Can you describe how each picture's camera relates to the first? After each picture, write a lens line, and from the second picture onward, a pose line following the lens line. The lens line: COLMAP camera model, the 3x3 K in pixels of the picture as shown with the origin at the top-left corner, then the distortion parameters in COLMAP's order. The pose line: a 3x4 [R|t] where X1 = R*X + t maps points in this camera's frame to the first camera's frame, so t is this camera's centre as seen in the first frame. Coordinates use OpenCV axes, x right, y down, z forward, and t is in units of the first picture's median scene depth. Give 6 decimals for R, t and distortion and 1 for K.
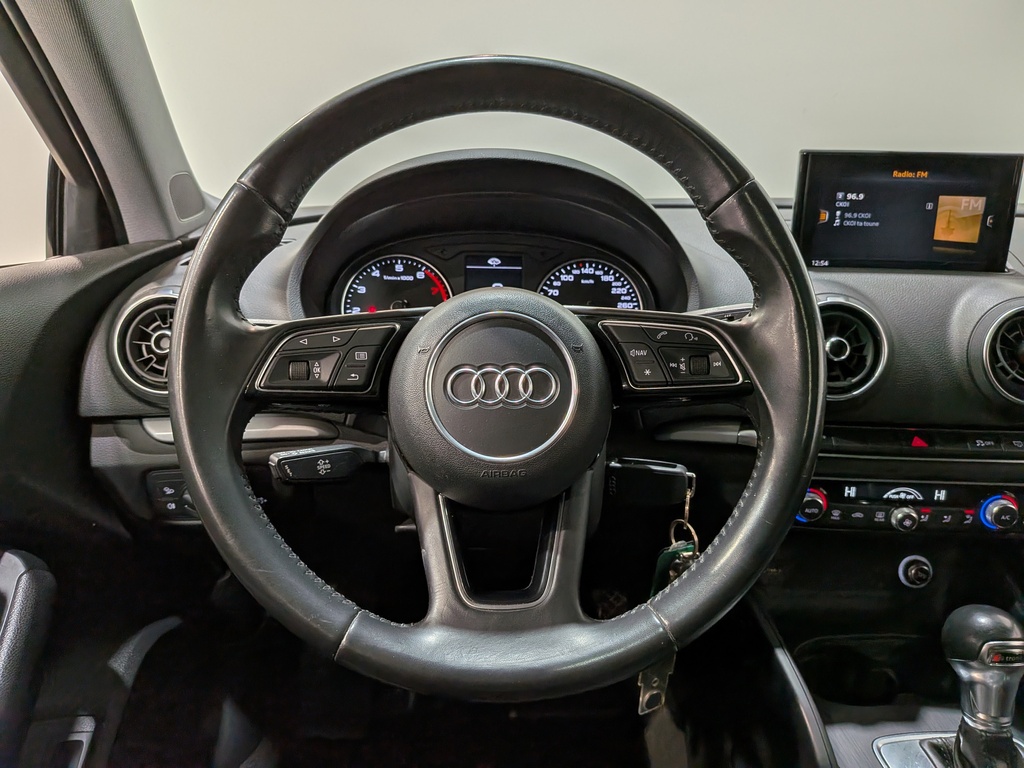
lens RADIAL K [[734.1, 0, 512.0], [0, 734.1, 384.0], [0, 0, 1]] dist [0.090849, -0.161674]
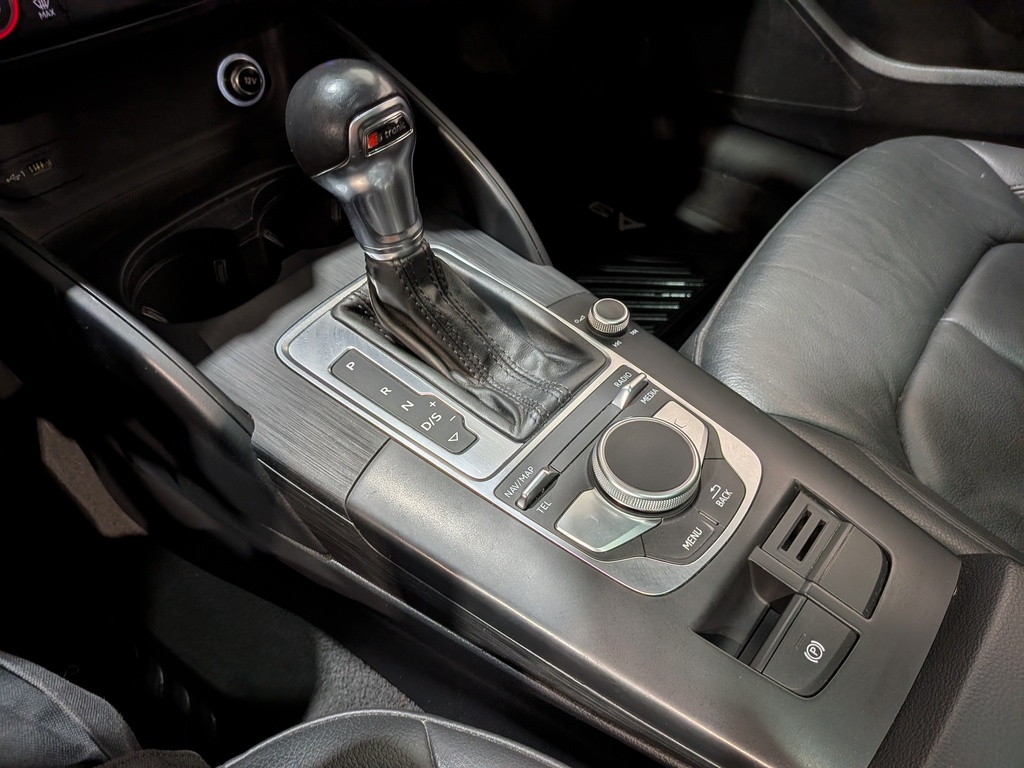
lens RADIAL K [[751.0, 0, 504.8], [0, 751.0, 401.2], [0, 0, 1]] dist [0.049632, -0.088953]
pose [[0.668730, -0.563950, 0.484521, 0.245631], [0.230608, 0.776858, 0.585928, 0.158023], [-0.706839, -0.280093, 0.649559, 0.365256]]
